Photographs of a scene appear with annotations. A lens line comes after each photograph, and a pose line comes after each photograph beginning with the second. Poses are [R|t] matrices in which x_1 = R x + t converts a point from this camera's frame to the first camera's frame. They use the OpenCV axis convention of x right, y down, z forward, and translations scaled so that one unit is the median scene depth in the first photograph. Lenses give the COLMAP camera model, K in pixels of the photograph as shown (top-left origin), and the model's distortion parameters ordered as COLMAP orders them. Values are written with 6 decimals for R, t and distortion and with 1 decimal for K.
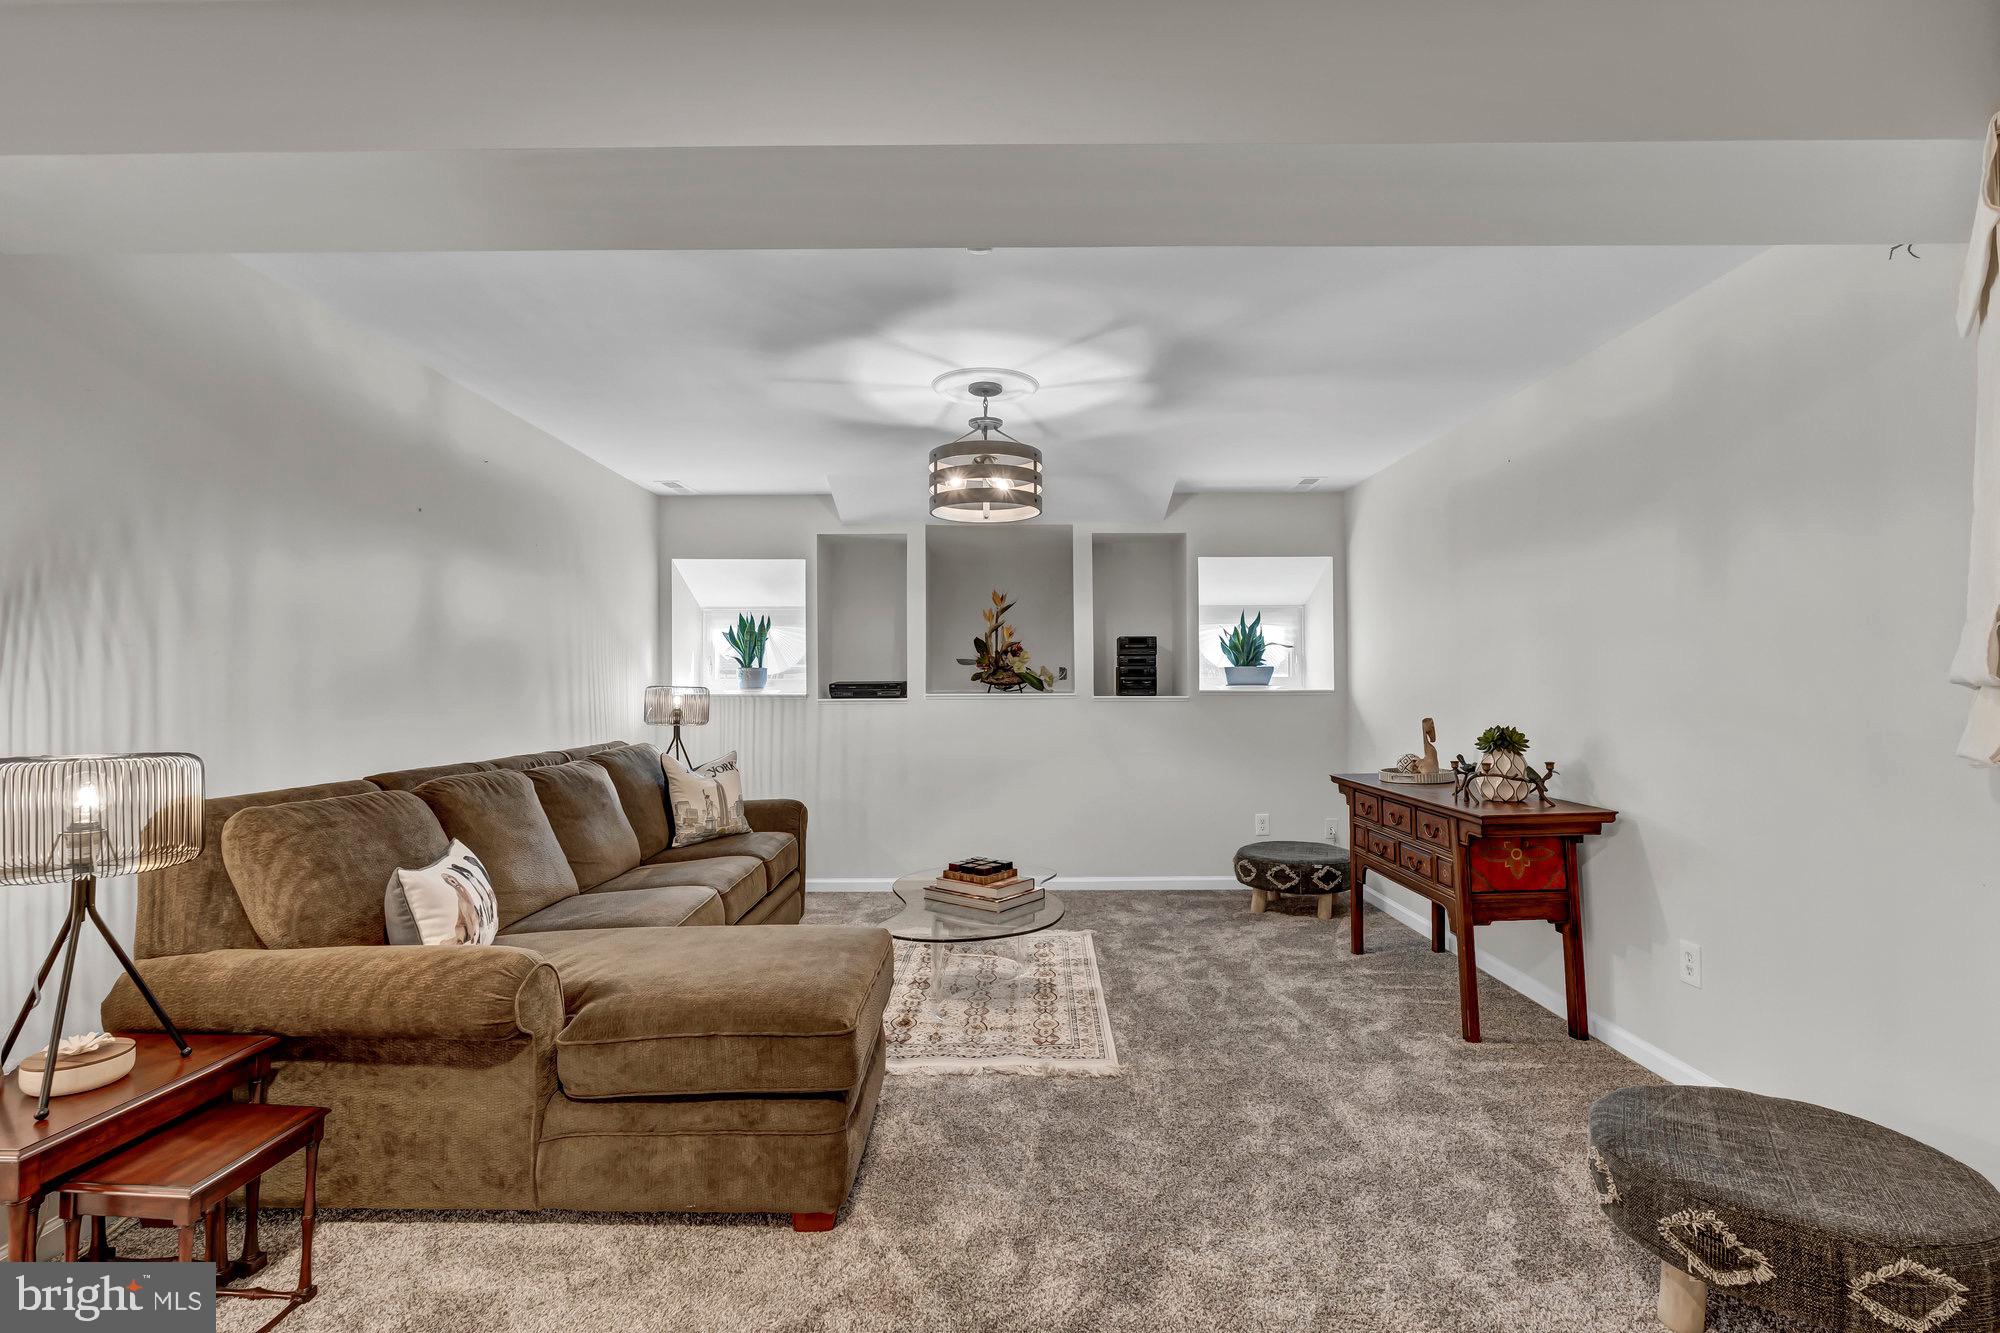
lens RADIAL K [[908.2, 0, 997.9], [0, 908.2, 650.7], [0, 0, 1]] dist [-0.000828, -0.000529]
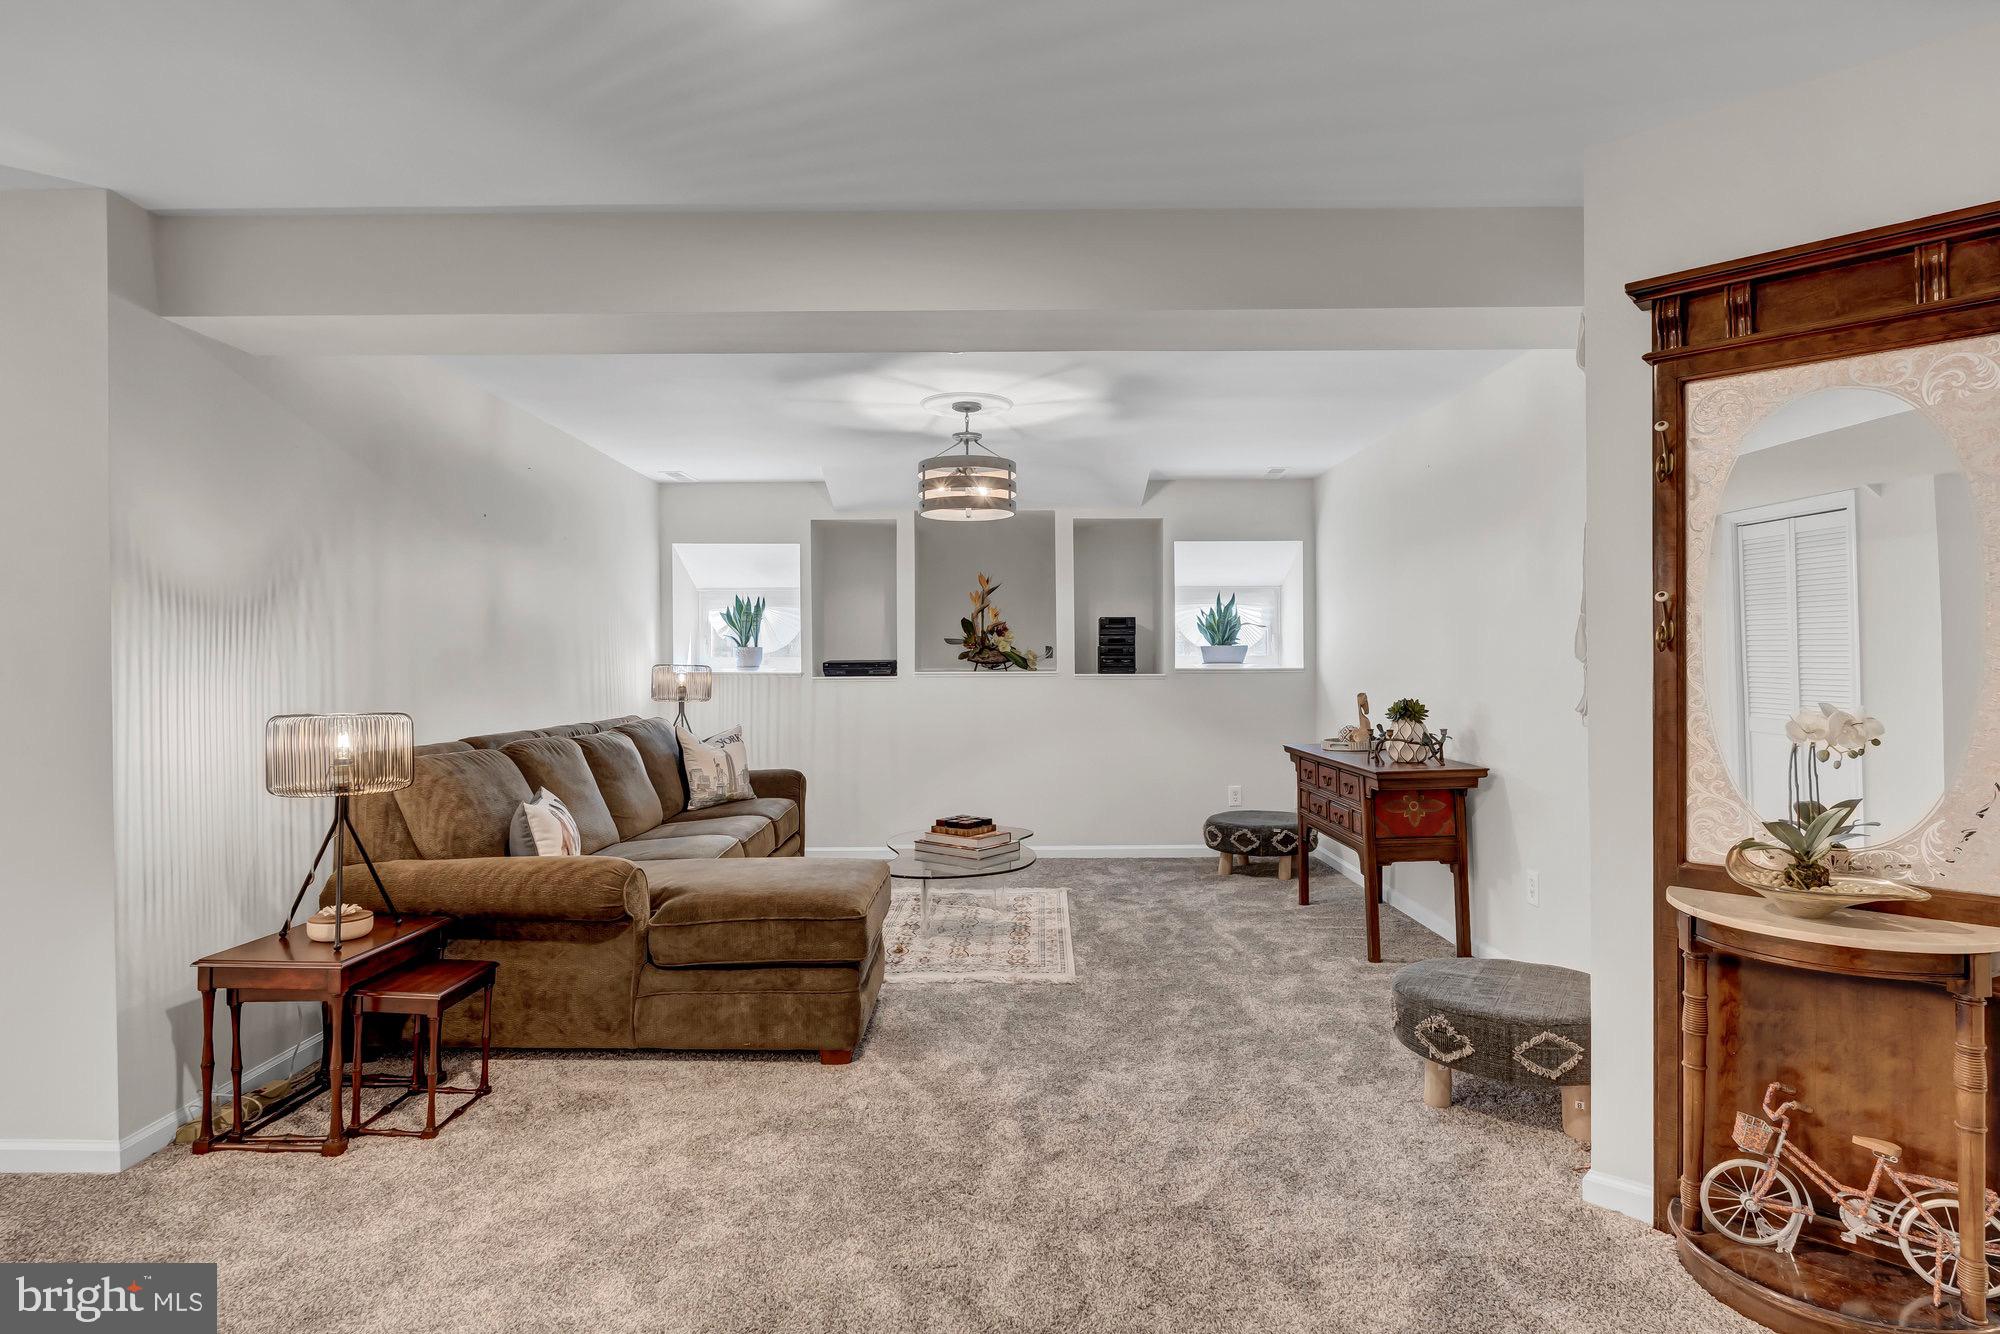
lens RADIAL K [[1042.8, 0, 990.8], [0, 1042.8, 629.0], [0, 0, 1]] dist [0.001140, 0.000029]
pose [[0.999989, -0.001196, -0.004598, 0.021704], [0.001220, 0.999985, 0.005390, -0.013428], [0.004591, -0.005396, 0.999975, -0.321484]]
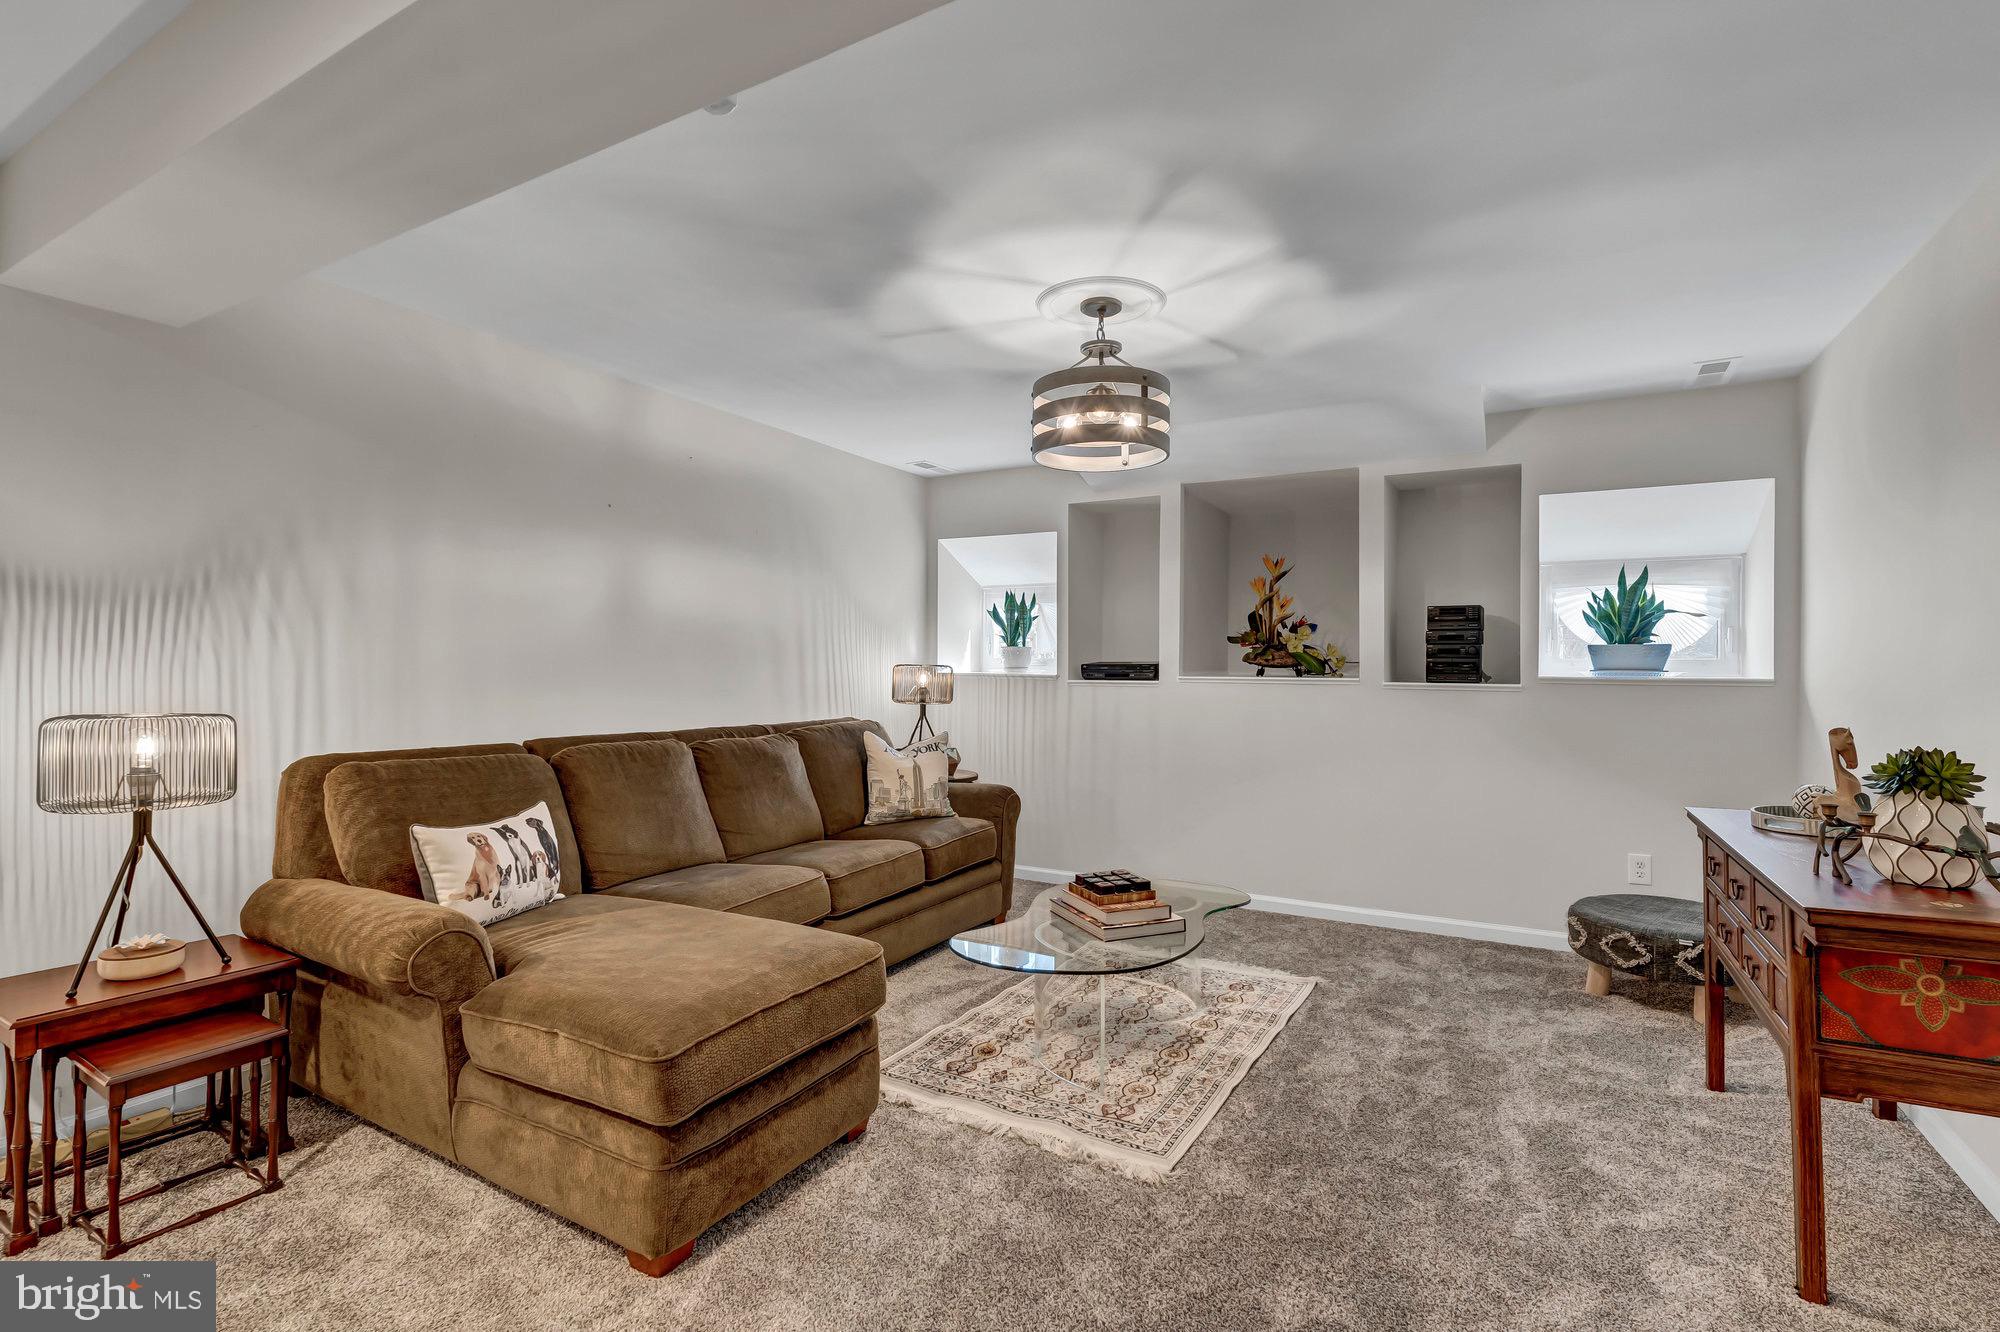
lens RADIAL K [[908.2, 0, 997.9], [0, 908.2, 650.2], [0, 0, 1]] dist [-0.000828, -0.000529]
pose [[0.874241, 0.000448, -0.485493, 0.305065], [0.009394, 0.999797, 0.017839, 0.007544], [0.485402, -0.020157, 0.874059, 0.227698]]
